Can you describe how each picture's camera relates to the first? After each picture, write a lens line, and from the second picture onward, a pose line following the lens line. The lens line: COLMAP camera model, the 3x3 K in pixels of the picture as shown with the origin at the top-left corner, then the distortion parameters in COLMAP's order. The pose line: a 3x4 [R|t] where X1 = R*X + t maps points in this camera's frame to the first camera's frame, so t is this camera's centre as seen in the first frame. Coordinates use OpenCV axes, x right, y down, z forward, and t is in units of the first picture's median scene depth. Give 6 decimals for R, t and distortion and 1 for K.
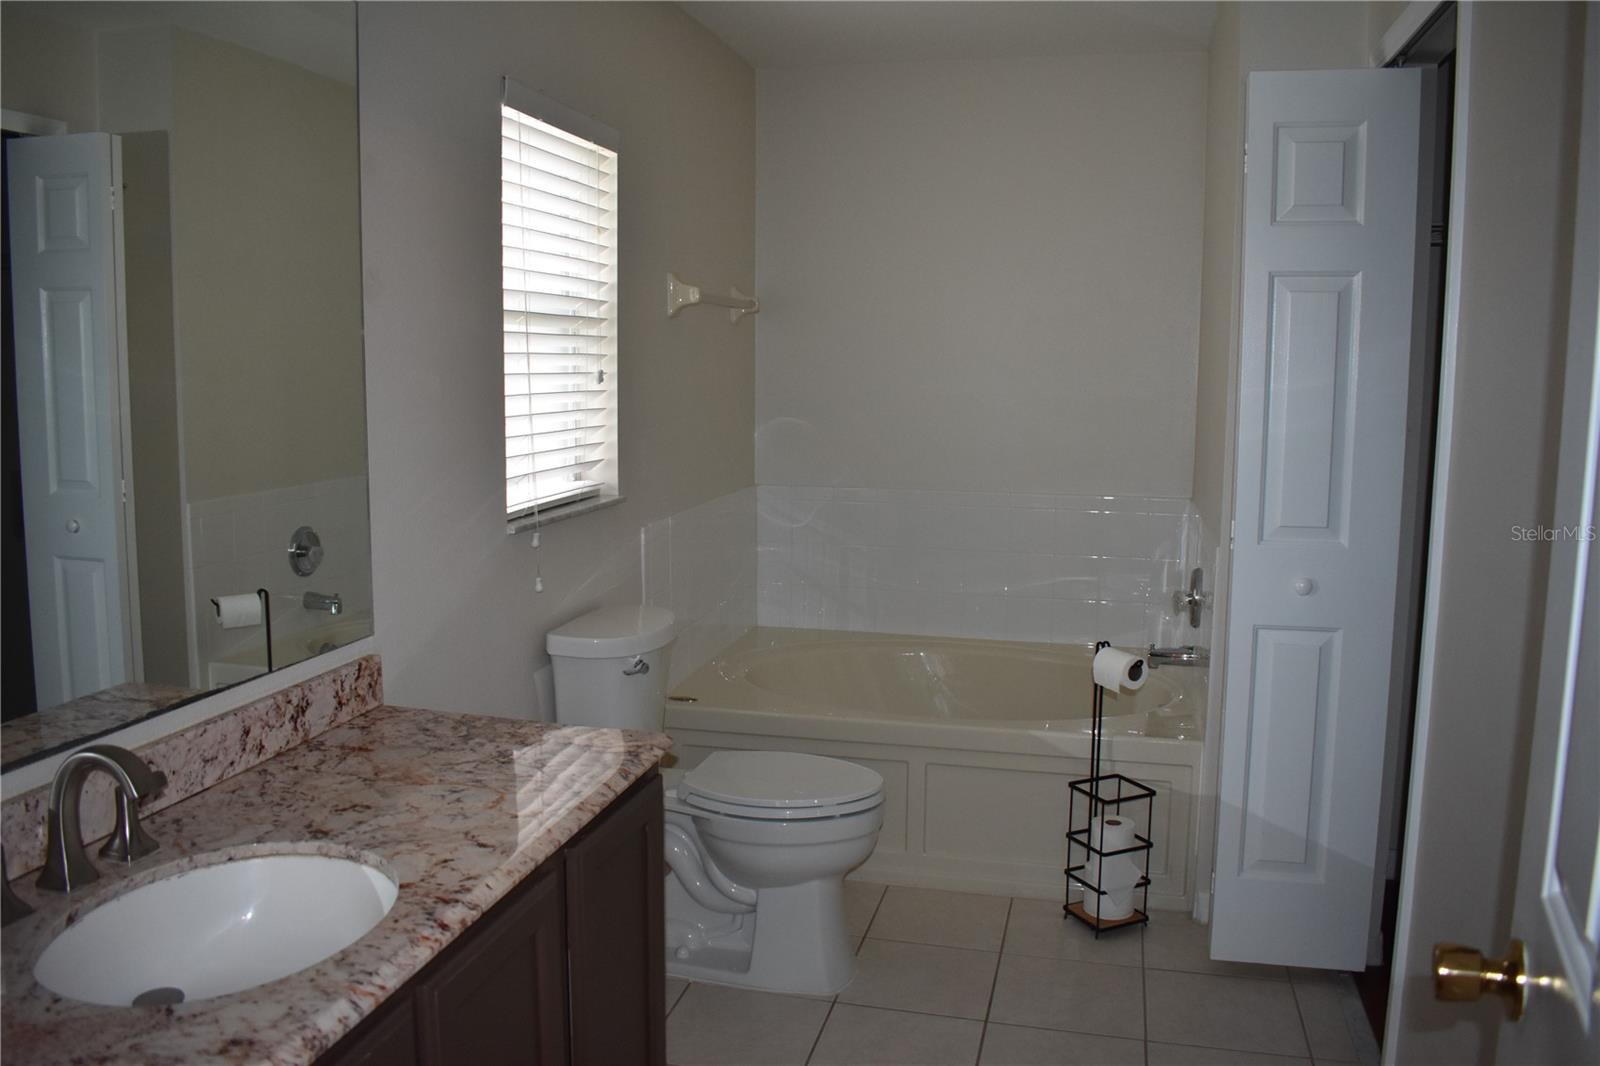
lens RADIAL K [[1267.7, 0, 799.5], [0, 1267.7, 530.0], [0, 0, 1]] dist [-0.093920, 0.025936]
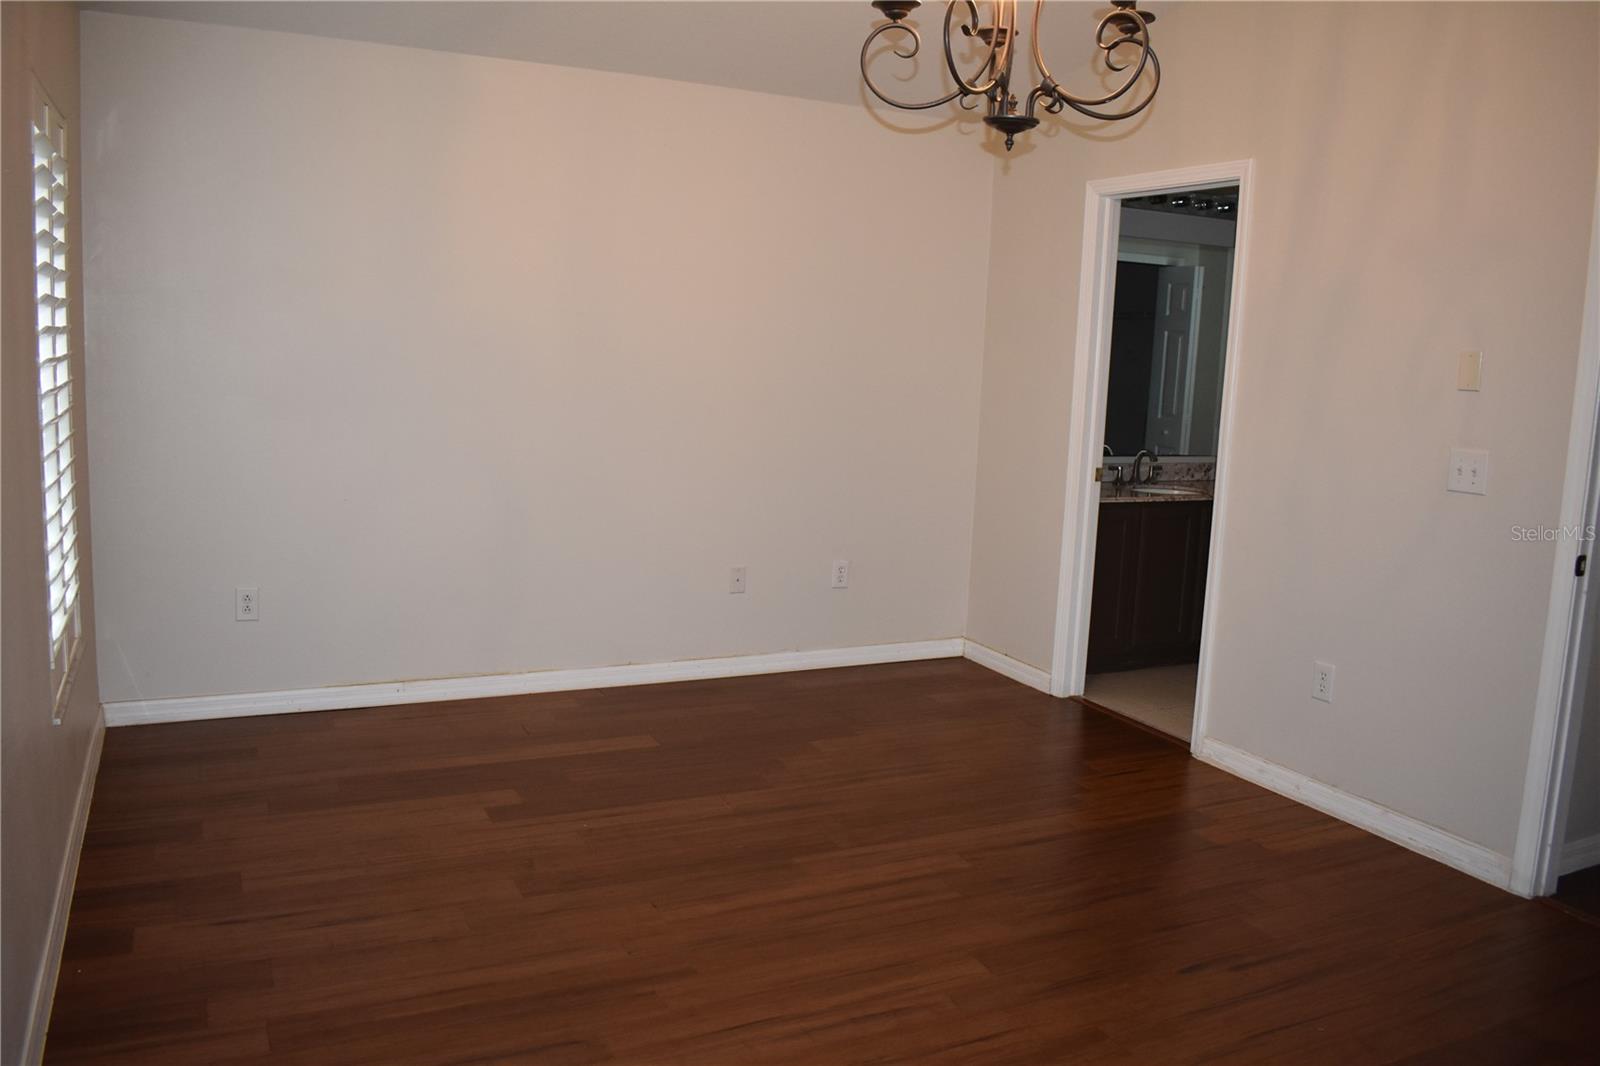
lens RADIAL K [[1267.7, 0, 799.0], [0, 1267.7, 533.5], [0, 0, 1]] dist [-0.093920, 0.025936]
pose [[0.653411, 0.126947, -0.746283, 1.451435], [-0.132519, 0.989797, 0.052343, 0.295316], [0.745314, 0.064695, 0.663568, -2.078571]]
